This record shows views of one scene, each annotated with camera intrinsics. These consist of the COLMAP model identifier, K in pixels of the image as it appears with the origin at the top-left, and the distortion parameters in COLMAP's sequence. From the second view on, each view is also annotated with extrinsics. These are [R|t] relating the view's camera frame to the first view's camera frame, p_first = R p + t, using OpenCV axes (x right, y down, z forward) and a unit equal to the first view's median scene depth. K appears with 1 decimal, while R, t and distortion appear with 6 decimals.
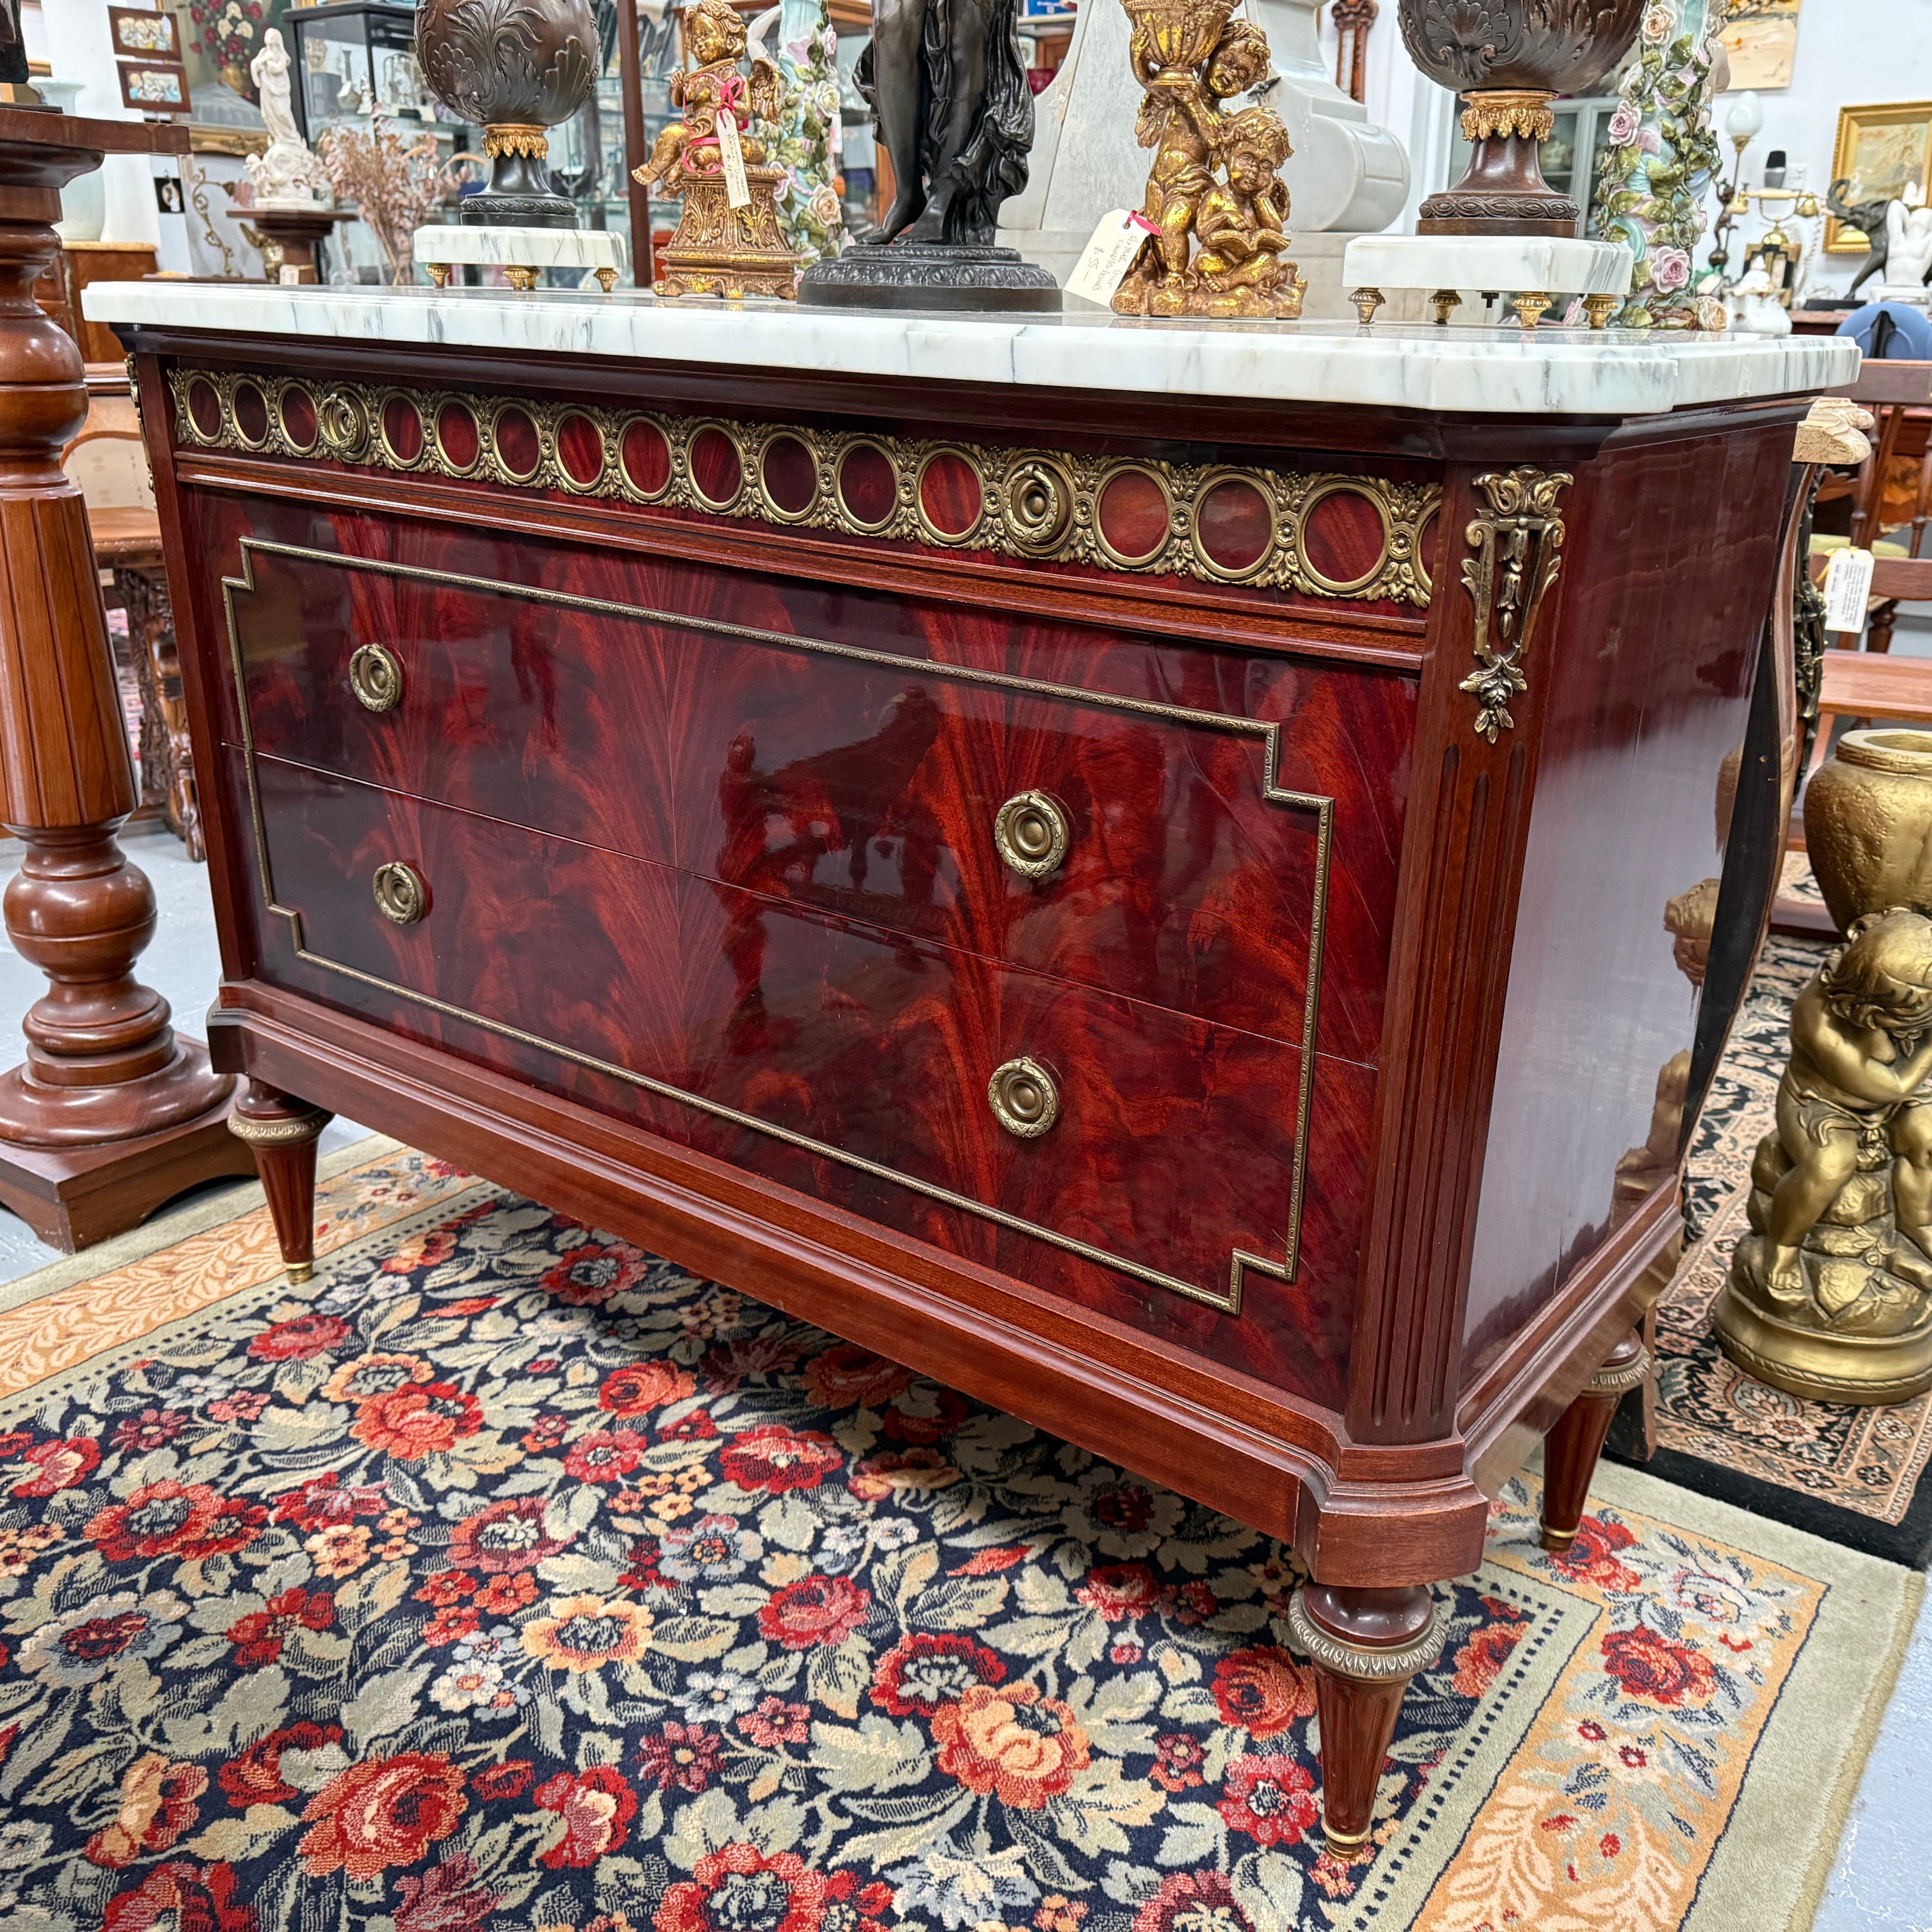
lens RADIAL K [[1840.7, 0, 1012.5], [0, 1840.7, 973.3], [0, 0, 1]] dist [0.022387, -0.023771]
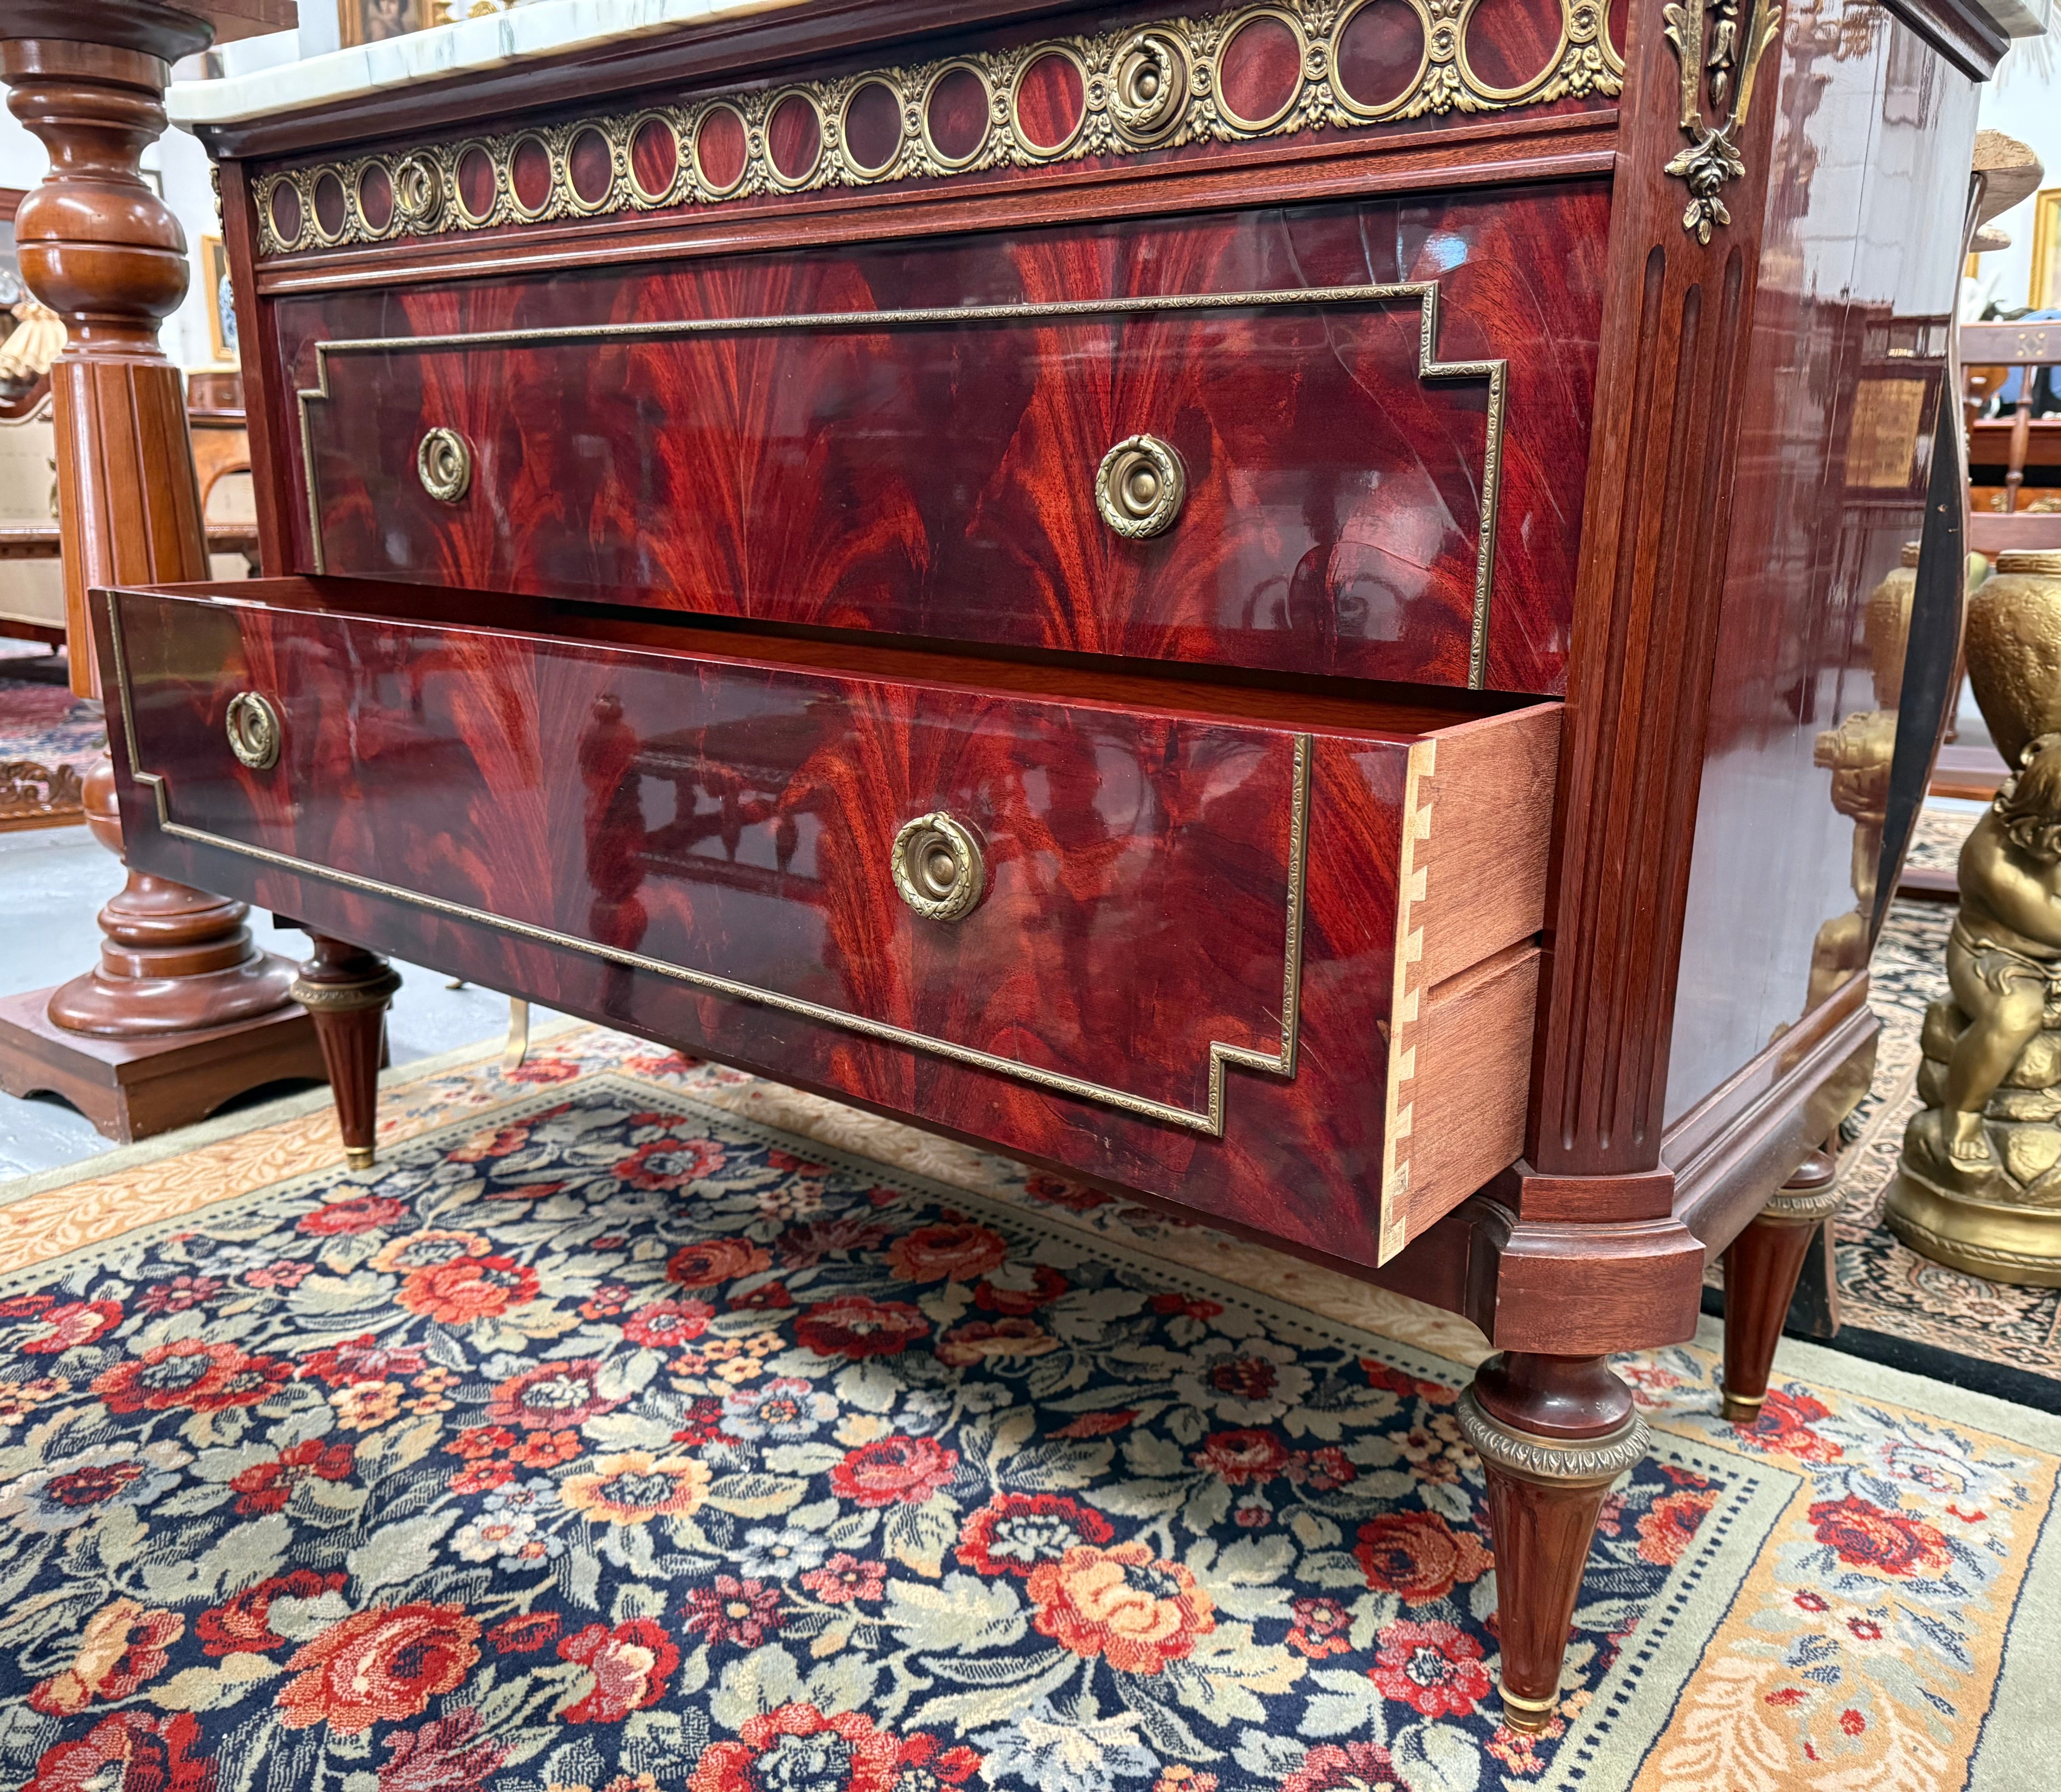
lens RADIAL K [[1711.2, 0, 1046.8], [0, 1711.2, 896.5], [0, 0, 1]] dist [0.013720, -0.016795]
pose [[0.999460, -0.002752, -0.032735, -0.007486], [-0.000858, 0.993958, -0.109760, 0.165663], [0.032839, 0.109729, 0.993419, 0.165472]]
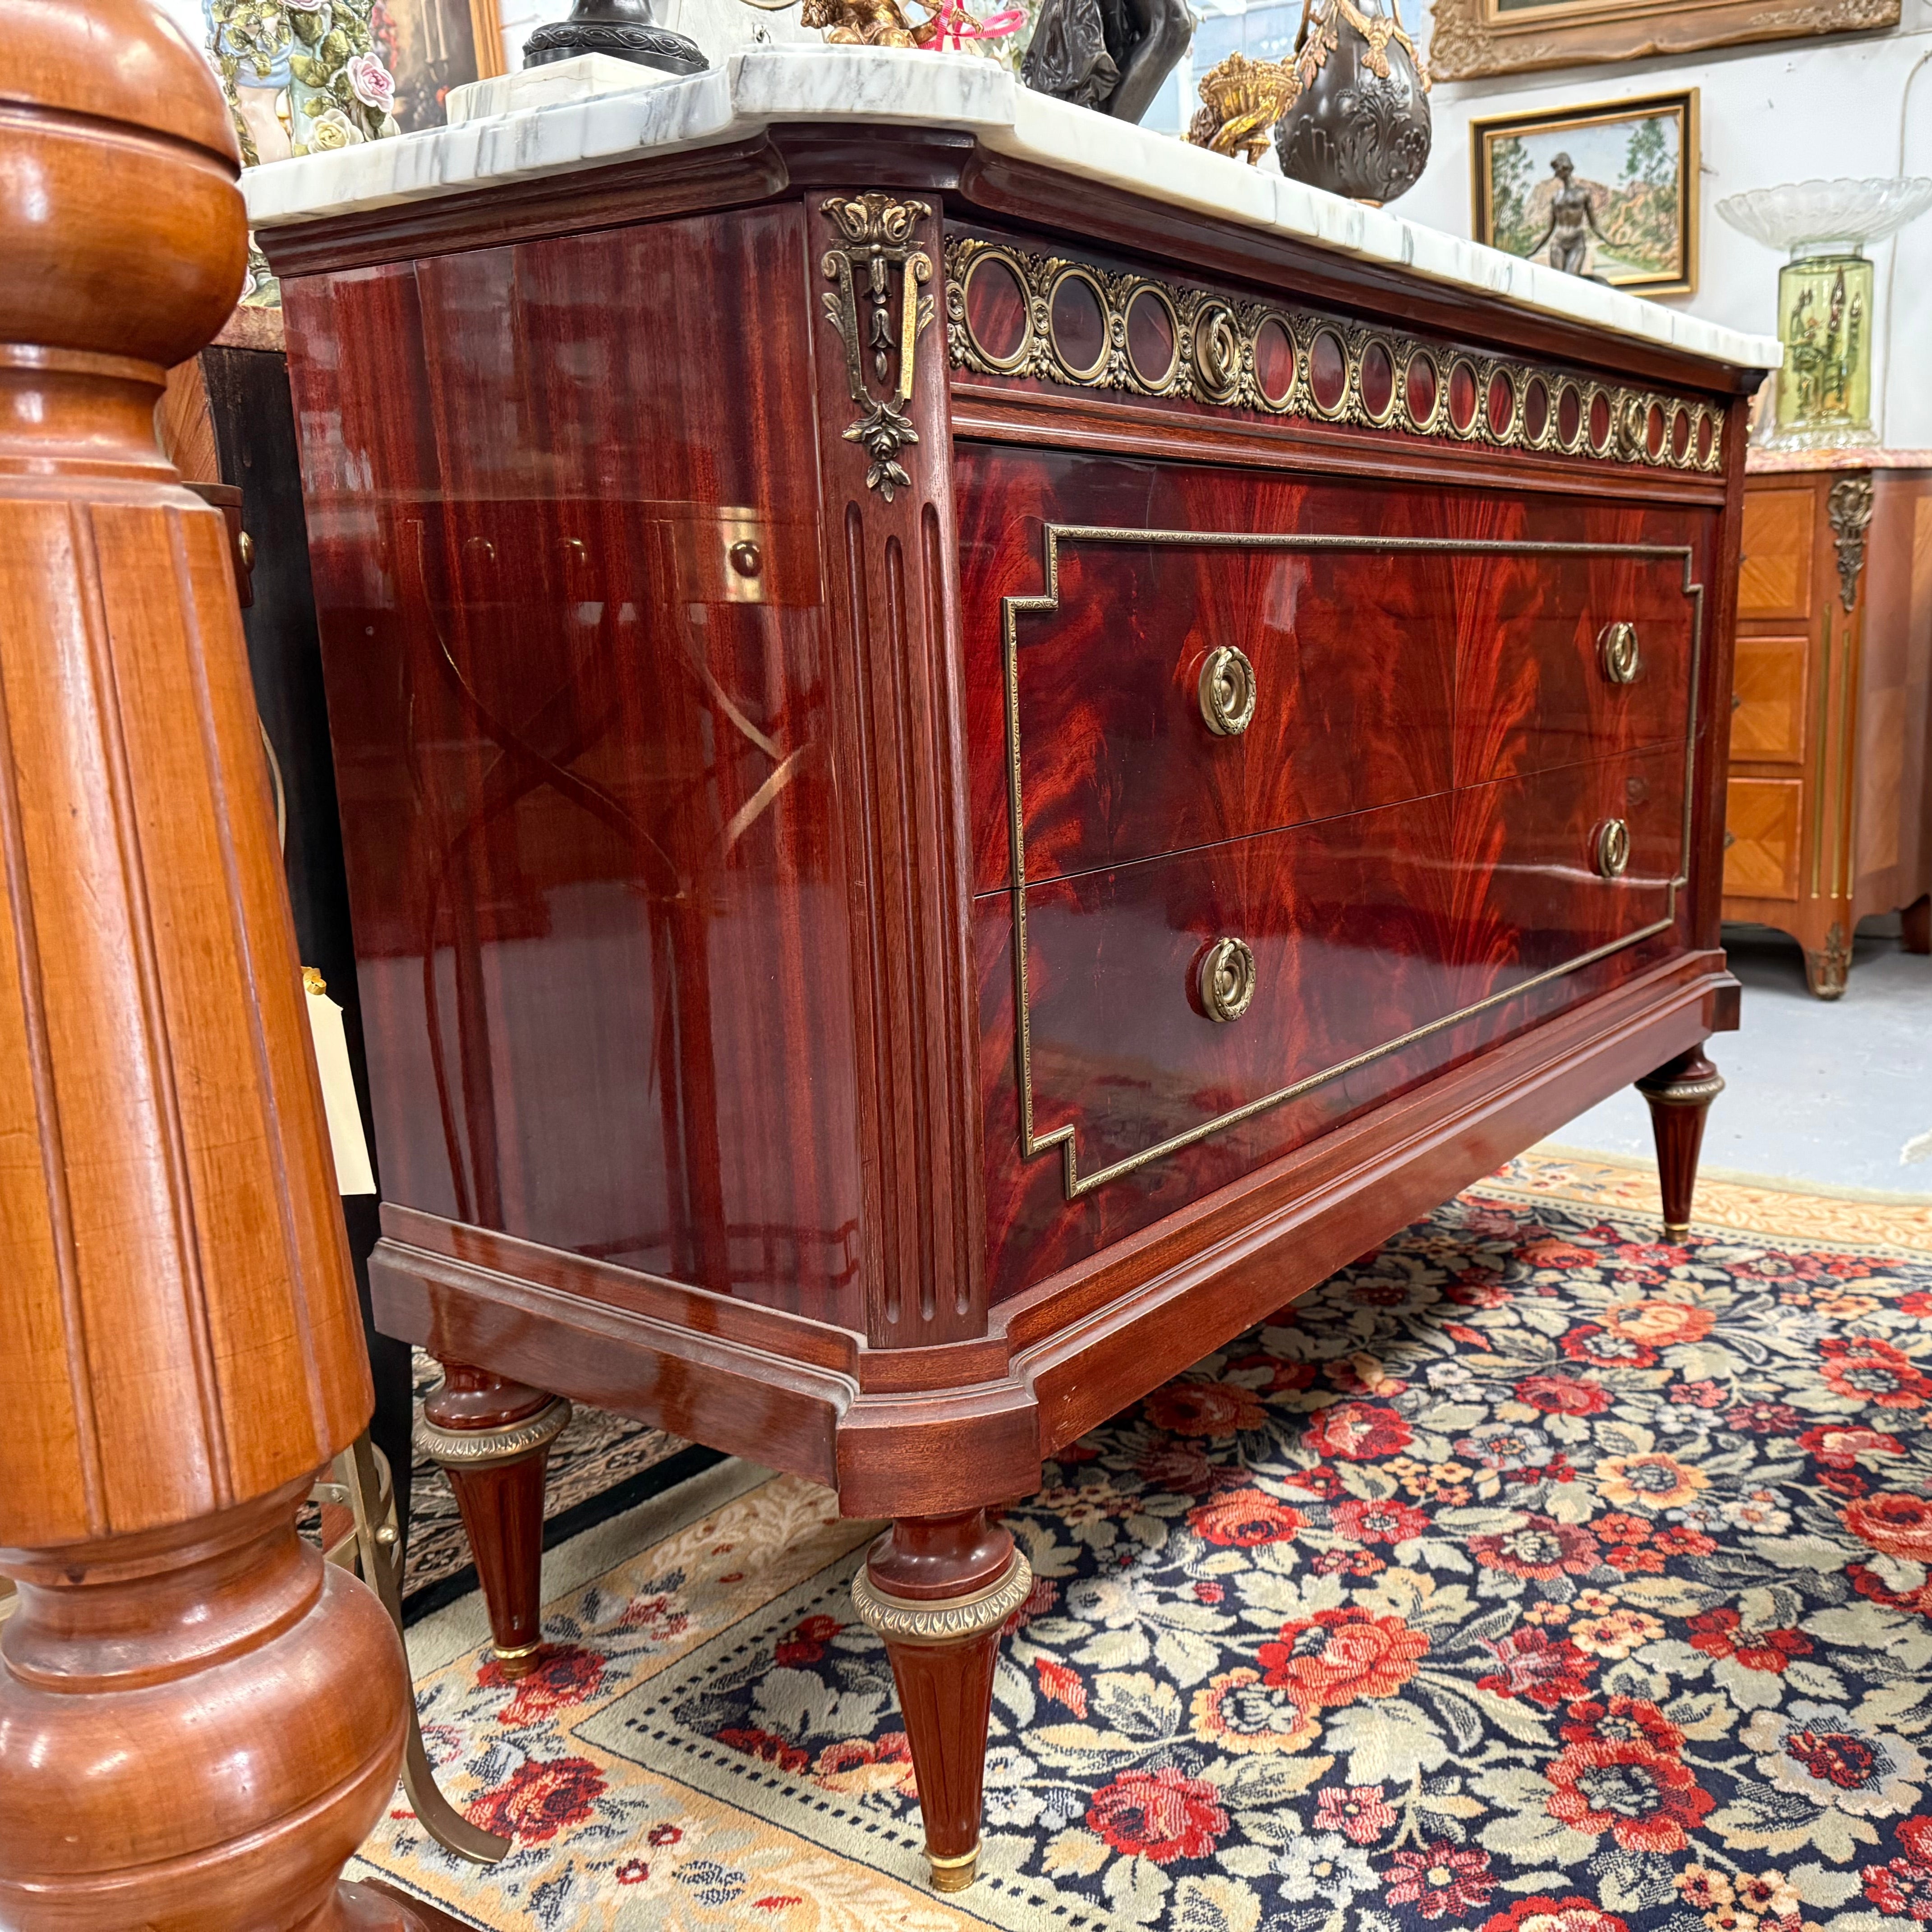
lens RADIAL K [[1829.9, 0, 1265.0], [0, 1829.9, 1013.4], [0, 0, 1]] dist [0.107219, -0.212606]
pose [[-0.085612, -0.248536, 0.964832, -1.165147], [0.367226, 0.892338, 0.262446, -0.245916], [-0.926183, 0.376780, 0.014874, 1.076772]]
